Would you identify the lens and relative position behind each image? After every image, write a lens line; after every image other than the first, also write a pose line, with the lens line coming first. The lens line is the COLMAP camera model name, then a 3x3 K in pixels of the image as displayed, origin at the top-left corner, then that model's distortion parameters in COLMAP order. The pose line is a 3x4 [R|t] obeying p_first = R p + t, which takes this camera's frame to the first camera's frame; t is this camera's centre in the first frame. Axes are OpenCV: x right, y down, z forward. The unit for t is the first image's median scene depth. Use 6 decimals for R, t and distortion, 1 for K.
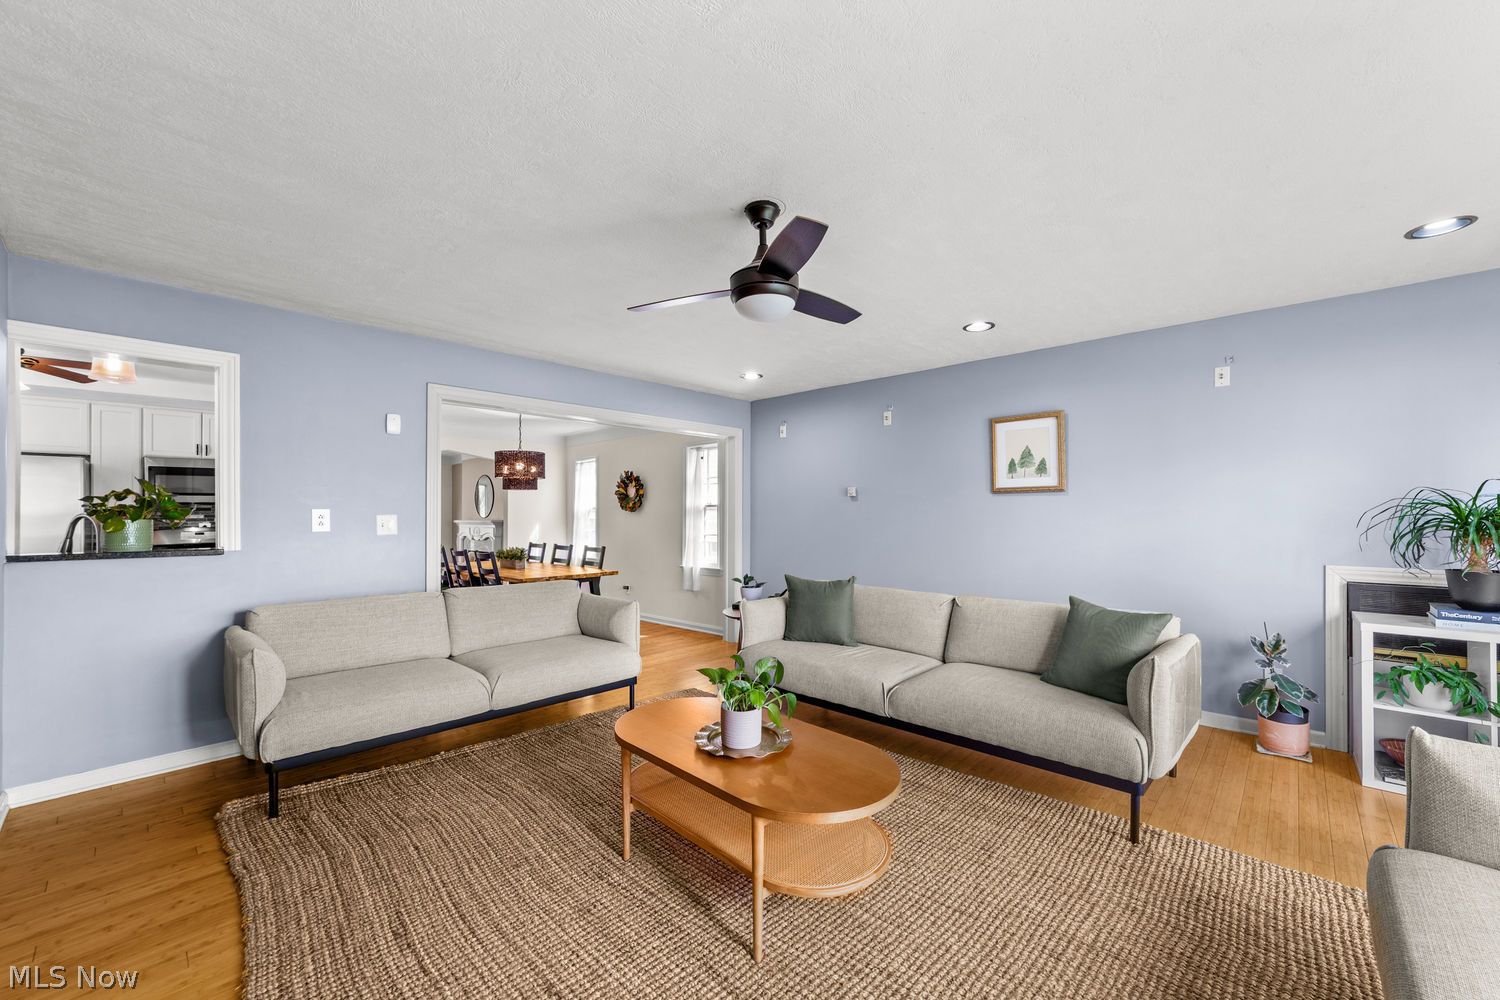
lens RADIAL K [[596.8, 0, 765.2], [0, 596.8, 531.4], [0, 0, 1]] dist [-0.001328, 0.000056]
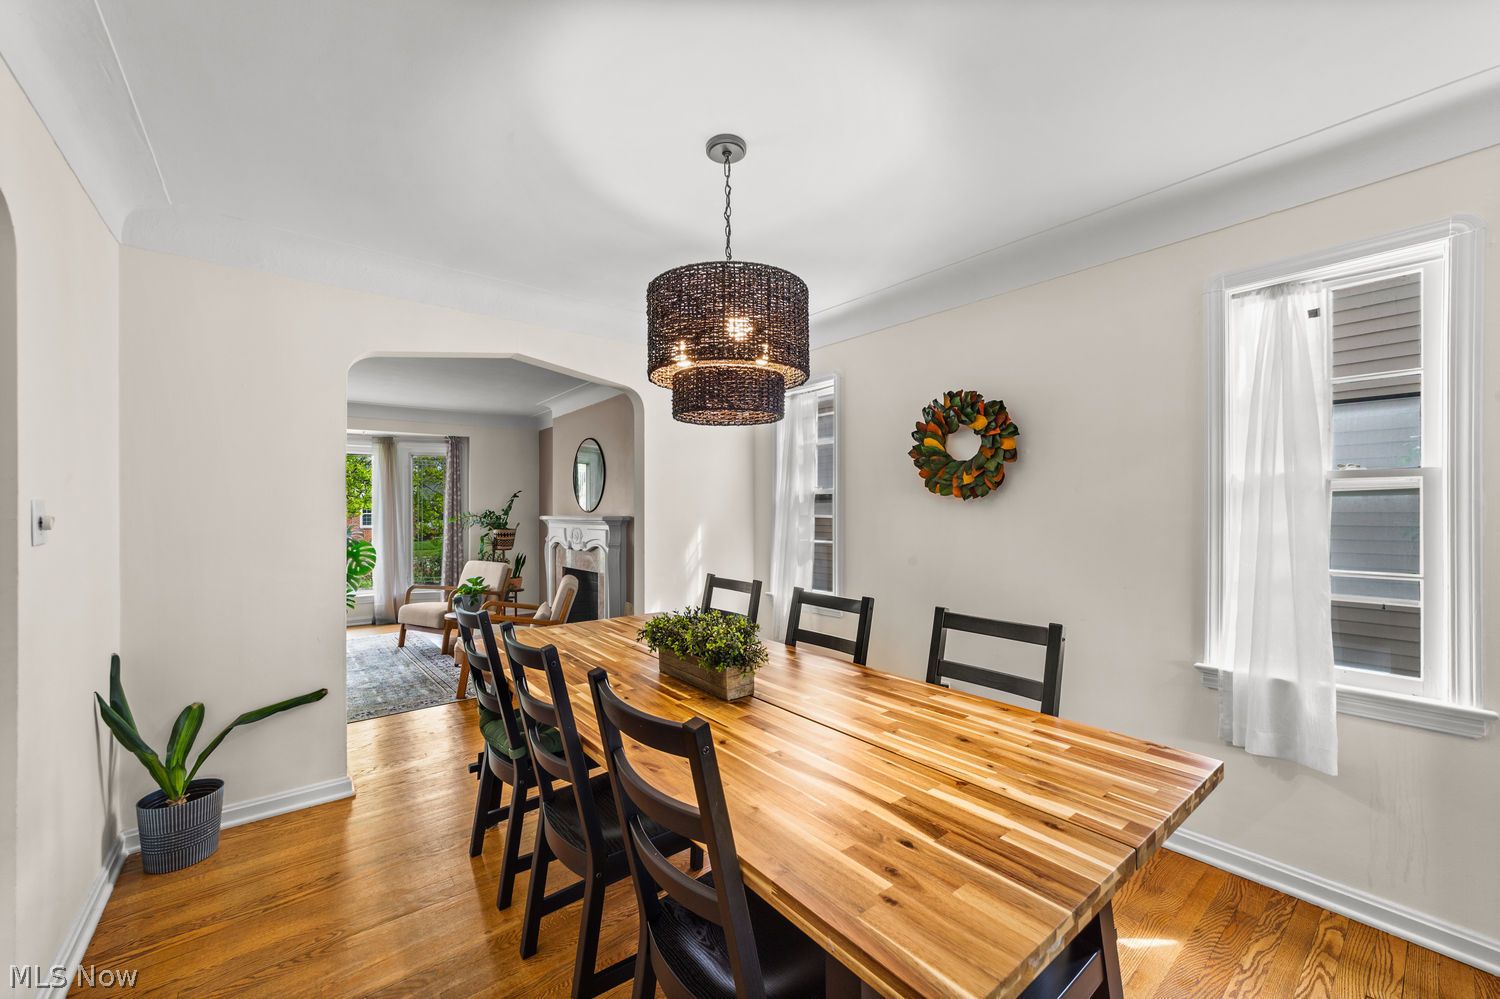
lens RADIAL K [[607.2, 0, 744.6], [0, 607.2, 513.5], [0, 0, 1]] dist [-0.001342, 0.000073]
pose [[0.985795, 0.006524, -0.167828, -0.346124], [-0.010477, 0.999688, -0.022682, -0.014768], [0.167628, 0.024118, 0.985555, 0.689393]]
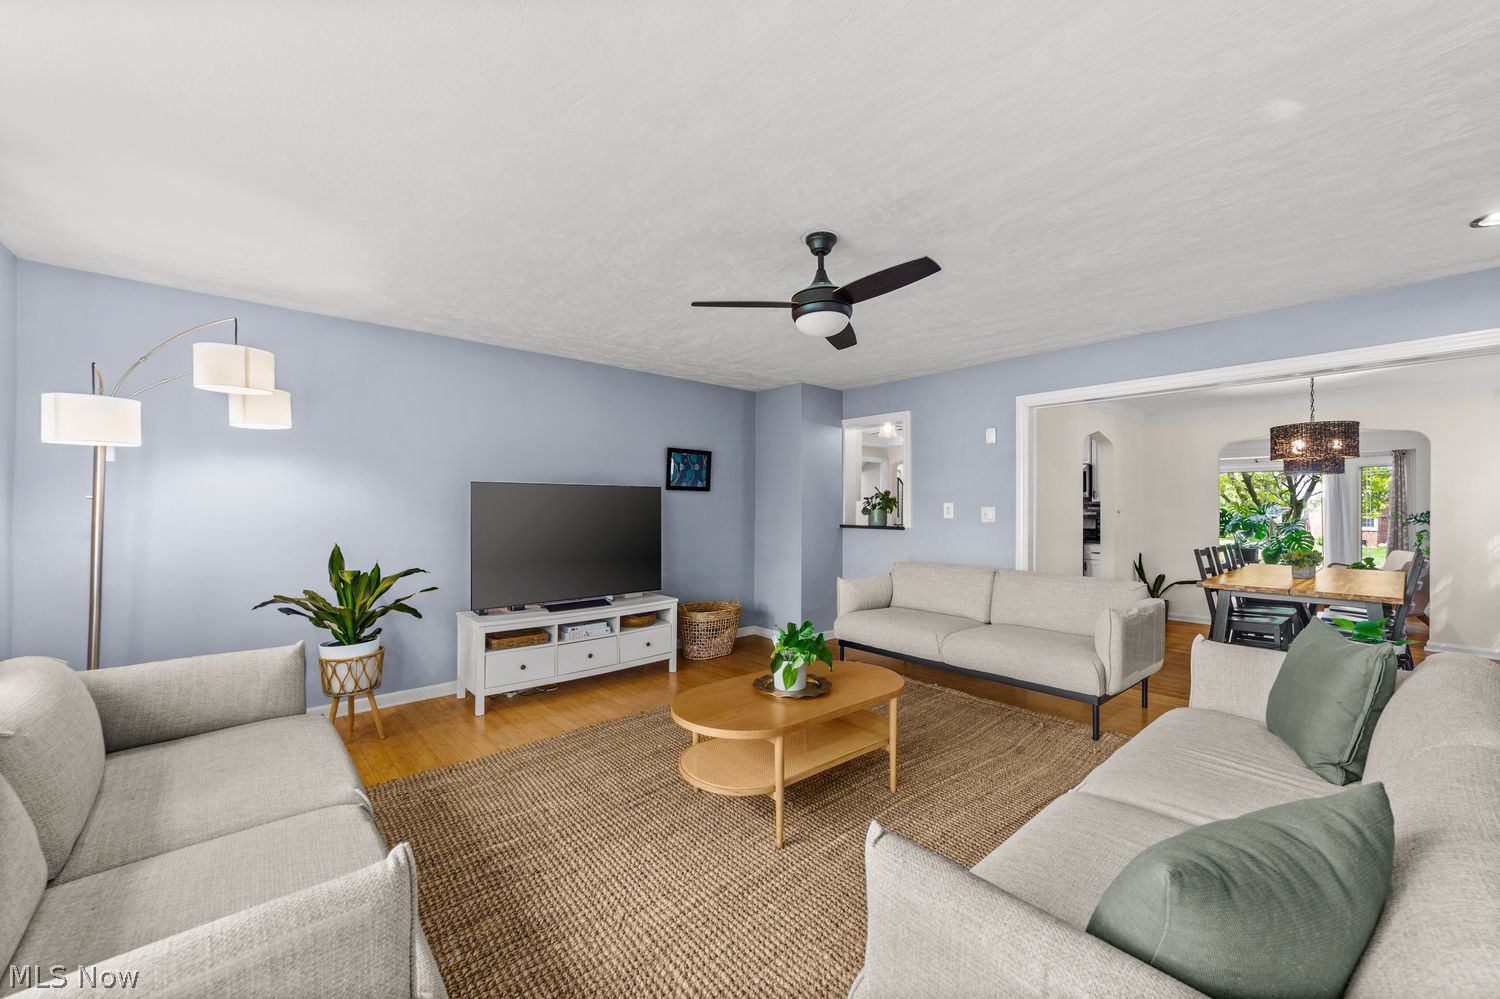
lens RADIAL K [[586.7, 0, 745.6], [0, 586.7, 501.7], [0, 0, 1]] dist [-0.003142, -0.000102]
pose [[-0.117121, 0.000282, -0.993118, 0.401578], [-0.026788, 0.999635, 0.003443, -0.017445], [0.992756, 0.027007, -0.117071, 0.371963]]
